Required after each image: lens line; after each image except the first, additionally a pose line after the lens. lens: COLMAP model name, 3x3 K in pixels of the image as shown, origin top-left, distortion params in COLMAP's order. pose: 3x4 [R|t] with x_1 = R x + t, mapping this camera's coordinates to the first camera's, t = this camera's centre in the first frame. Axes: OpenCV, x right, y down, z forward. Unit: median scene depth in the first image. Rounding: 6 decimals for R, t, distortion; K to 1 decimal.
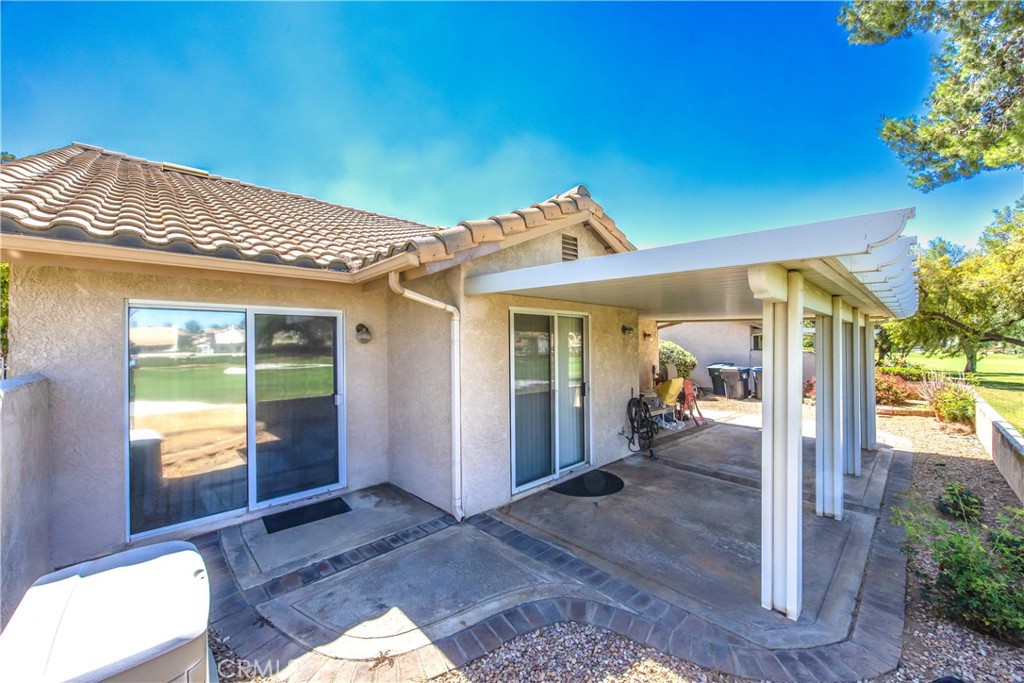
lens RADIAL K [[395.6, 0, 519.6], [0, 395.6, 339.1], [0, 0, 1]] dist [0.000414, 0.000023]
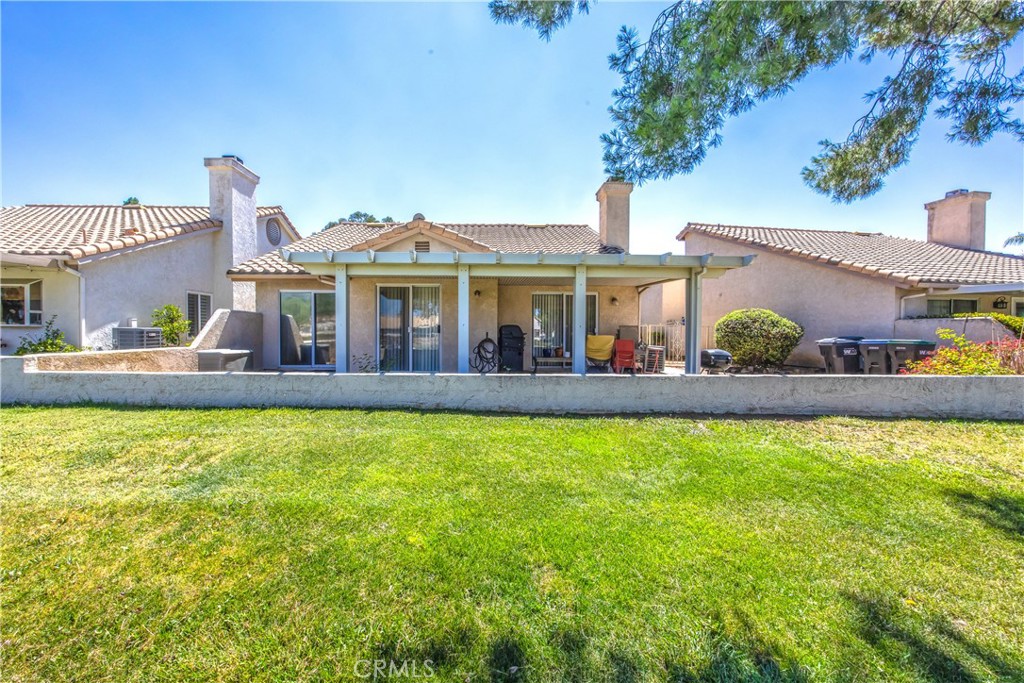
lens RADIAL K [[395.6, 0, 519.6], [0, 395.6, 339.1], [0, 0, 1]] dist [0.000414, 0.000023]
pose [[0.718948, 0.022178, -0.694710, 1.826989], [-0.001815, 0.999547, 0.030032, 0.134959], [0.695062, -0.020331, 0.718663, 0.043560]]
